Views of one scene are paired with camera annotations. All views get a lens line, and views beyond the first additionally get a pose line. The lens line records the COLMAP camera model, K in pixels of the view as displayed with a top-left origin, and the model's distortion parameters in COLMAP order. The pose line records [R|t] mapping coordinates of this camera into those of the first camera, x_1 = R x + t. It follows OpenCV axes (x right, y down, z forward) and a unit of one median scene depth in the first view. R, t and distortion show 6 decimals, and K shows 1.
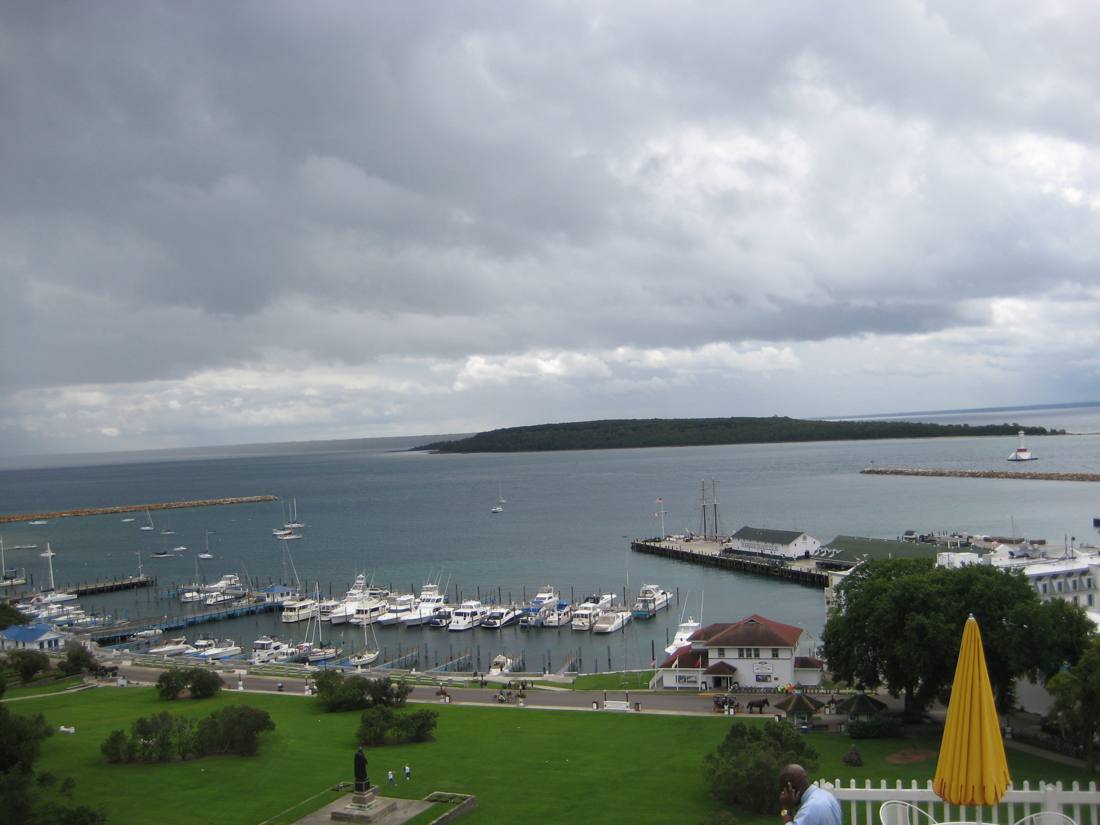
lens RADIAL K [[1154.9, 0, 547.7], [0, 1154.9, 421.5], [0, 0, 1]] dist [-0.156997, 0.207109]
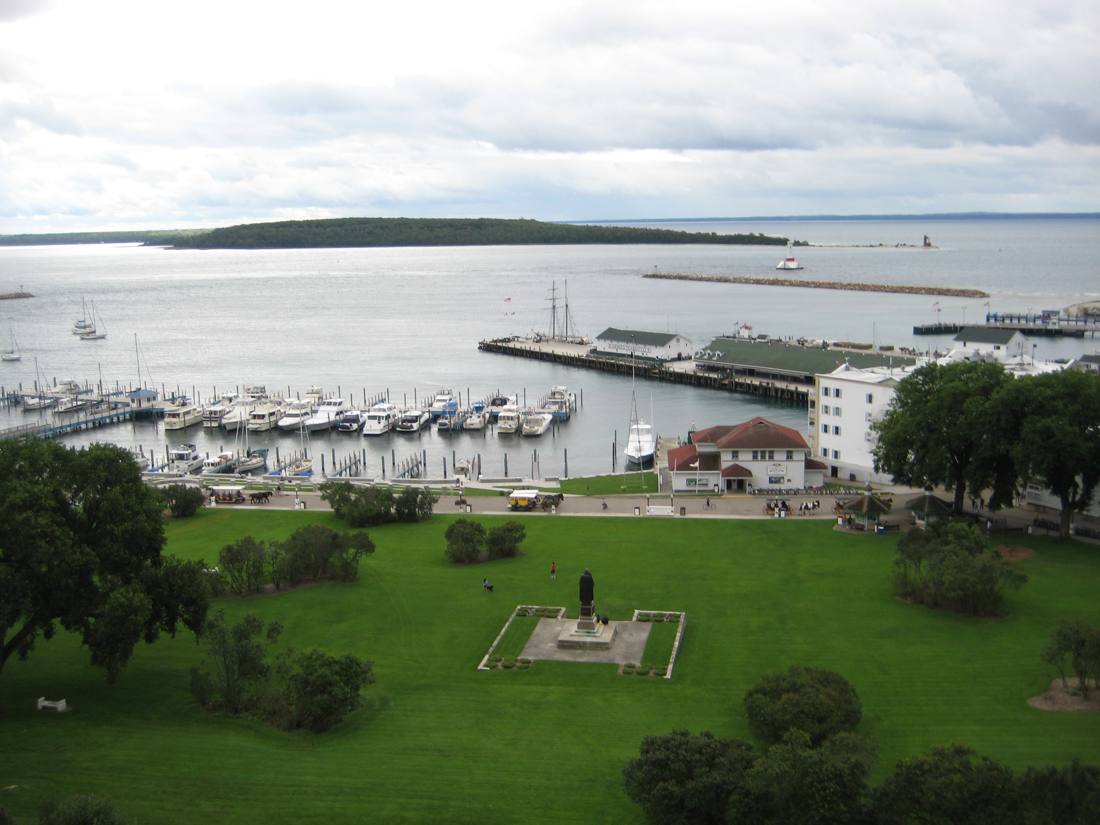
lens RADIAL K [[1154.9, 0, 547.7], [0, 1154.9, 421.5], [0, 0, 1]] dist [-0.156997, 0.207109]
pose [[0.972255, -0.009883, 0.233716, -0.172727], [-0.030383, 0.985309, 0.168057, 0.008080], [-0.231943, -0.170496, 0.957671, 0.064978]]
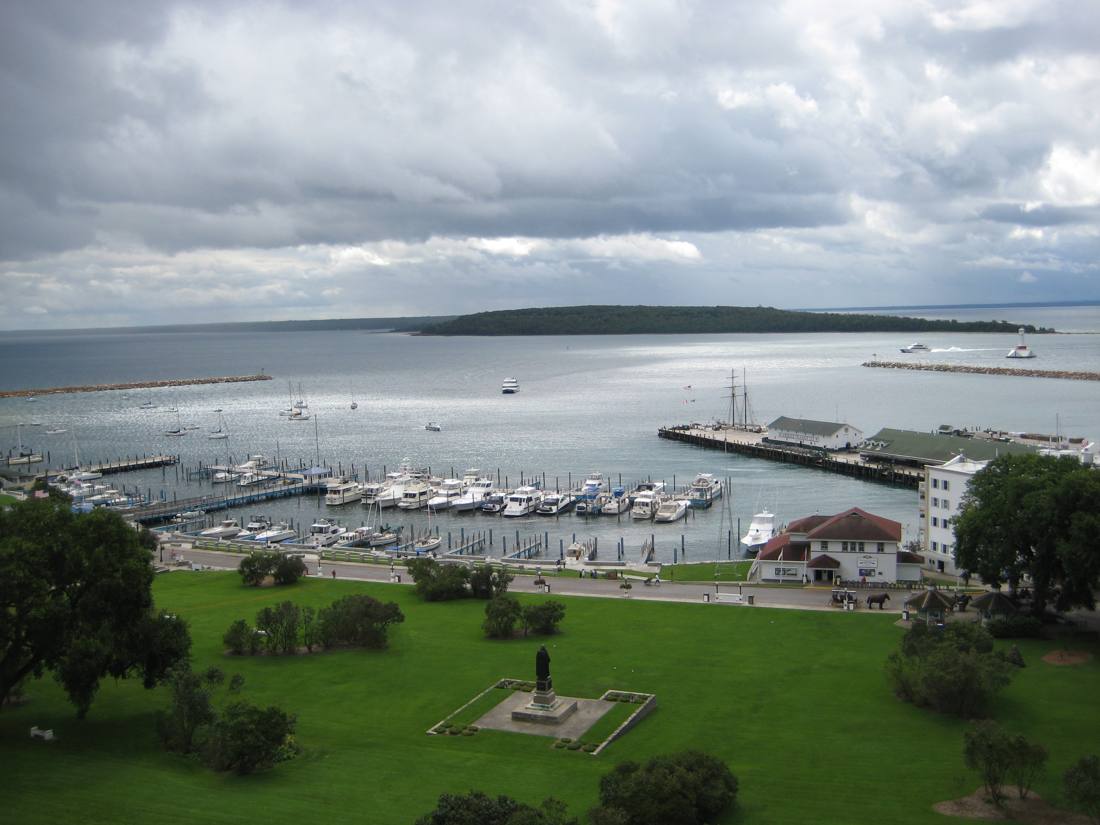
lens RADIAL K [[1154.9, 0, 547.7], [0, 1154.9, 421.5], [0, 0, 1]] dist [-0.156997, 0.207109]
pose [[0.999497, 0.021411, 0.023389, -0.079354], [-0.023633, 0.994783, 0.099234, 0.003892], [-0.021142, -0.099737, 0.994789, 0.032388]]
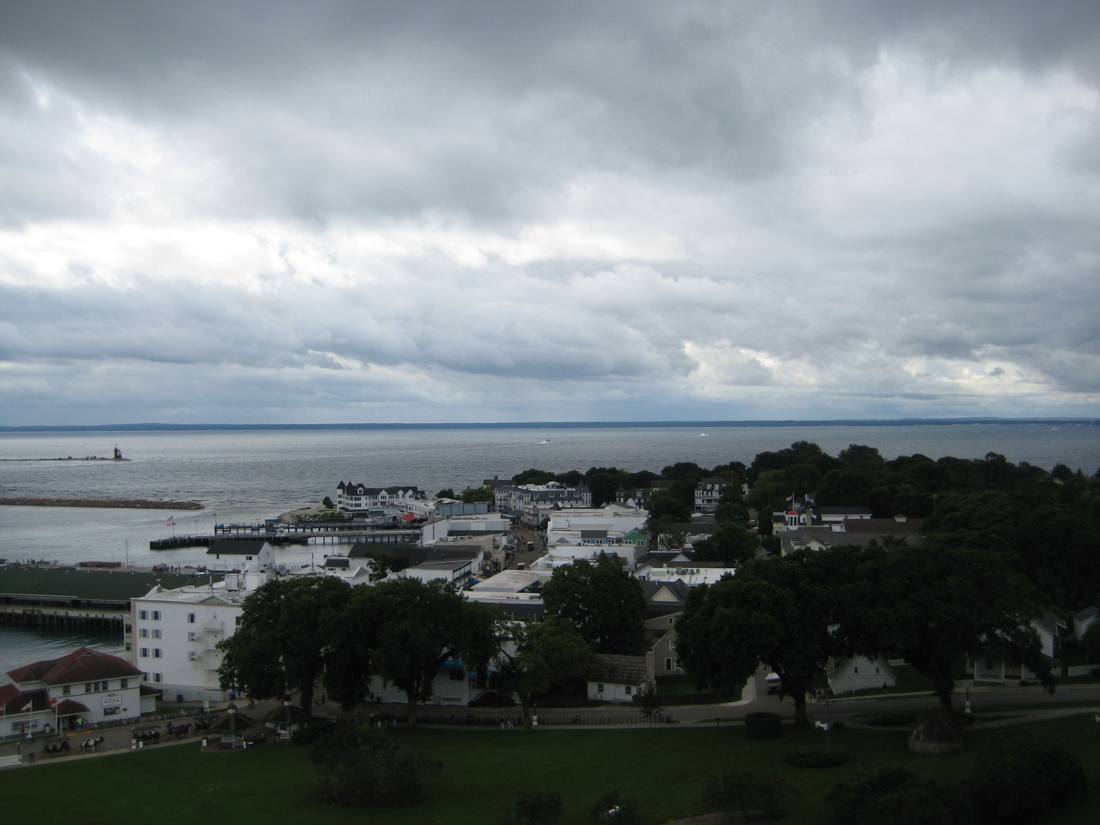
lens RADIAL K [[1154.9, 0, 547.7], [0, 1154.9, 421.5], [0, 0, 1]] dist [-0.156997, 0.207109]
pose [[0.598250, 0.045459, 0.800019, -0.264075], [-0.027421, 0.998966, -0.036258, 0.002208], [-0.800840, -0.000246, 0.598878, 0.090737]]
